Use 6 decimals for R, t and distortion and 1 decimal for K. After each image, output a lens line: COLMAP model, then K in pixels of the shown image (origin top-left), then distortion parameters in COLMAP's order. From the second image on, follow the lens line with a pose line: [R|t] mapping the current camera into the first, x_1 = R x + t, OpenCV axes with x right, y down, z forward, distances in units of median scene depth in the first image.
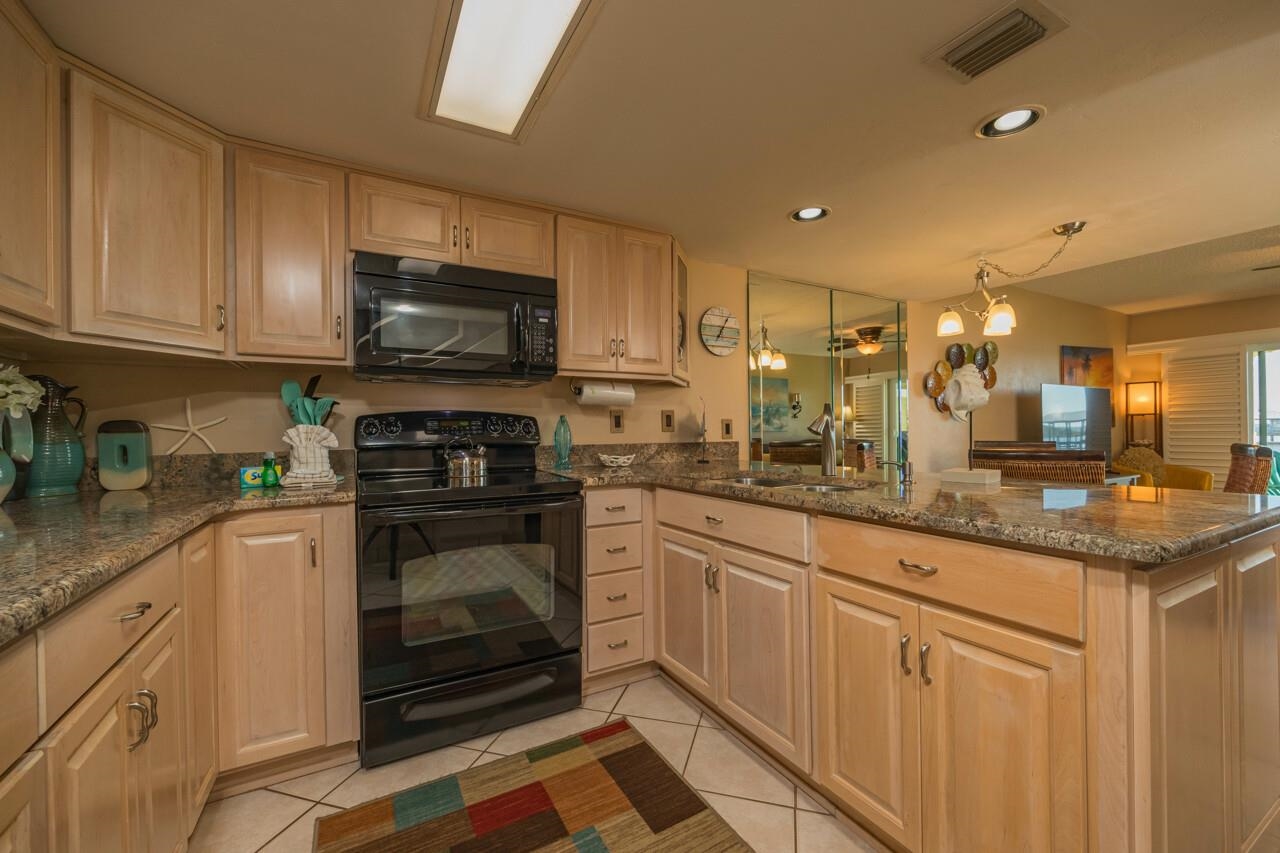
lens RADIAL K [[515.8, 0, 643.8], [0, 515.8, 417.0], [0, 0, 1]] dist [0.007535, 0.000137]
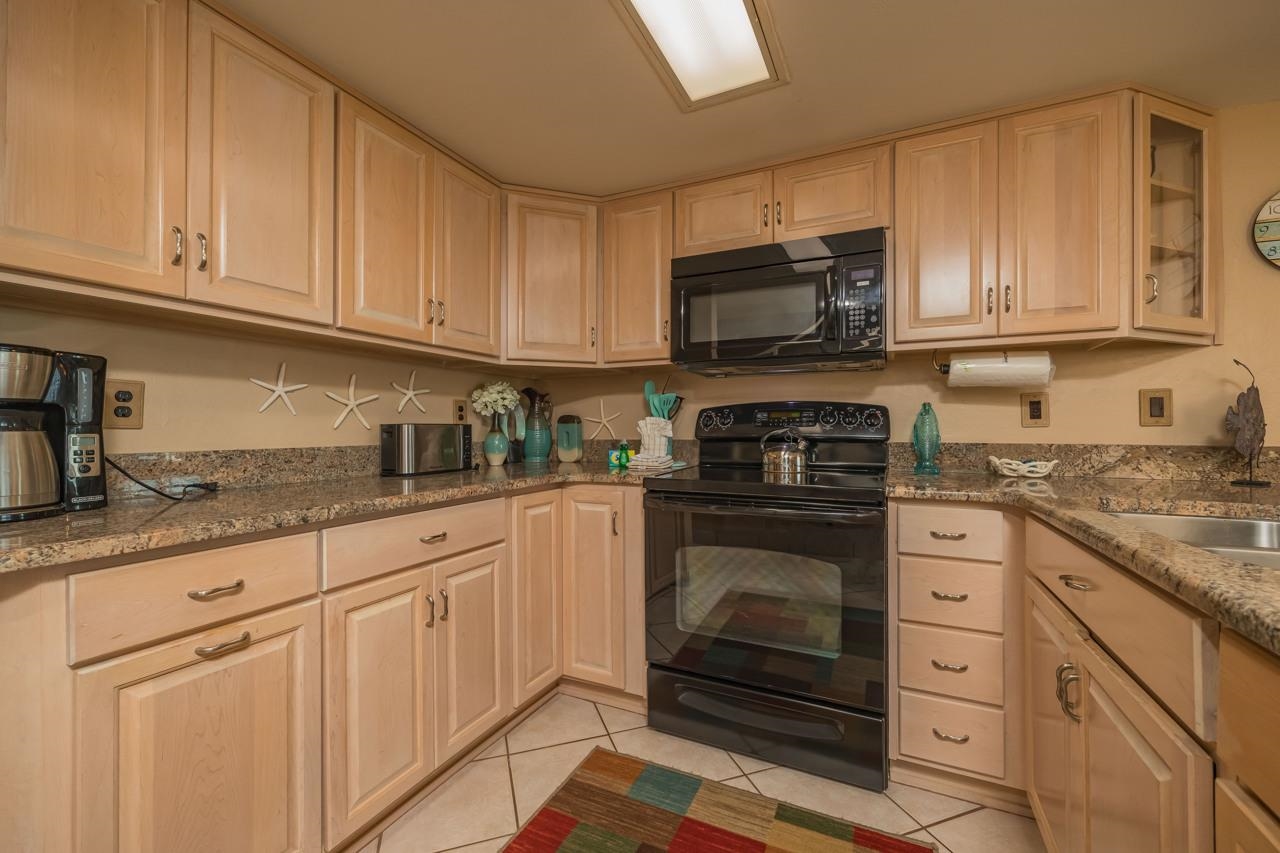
lens RADIAL K [[515.8, 0, 643.8], [0, 515.8, 417.0], [0, 0, 1]] dist [0.007535, 0.000137]
pose [[0.577122, -0.010788, -0.816586, 0.305907], [0.015270, 0.999880, -0.002418, 0.017822], [0.816515, -0.011074, 0.577218, 0.308955]]
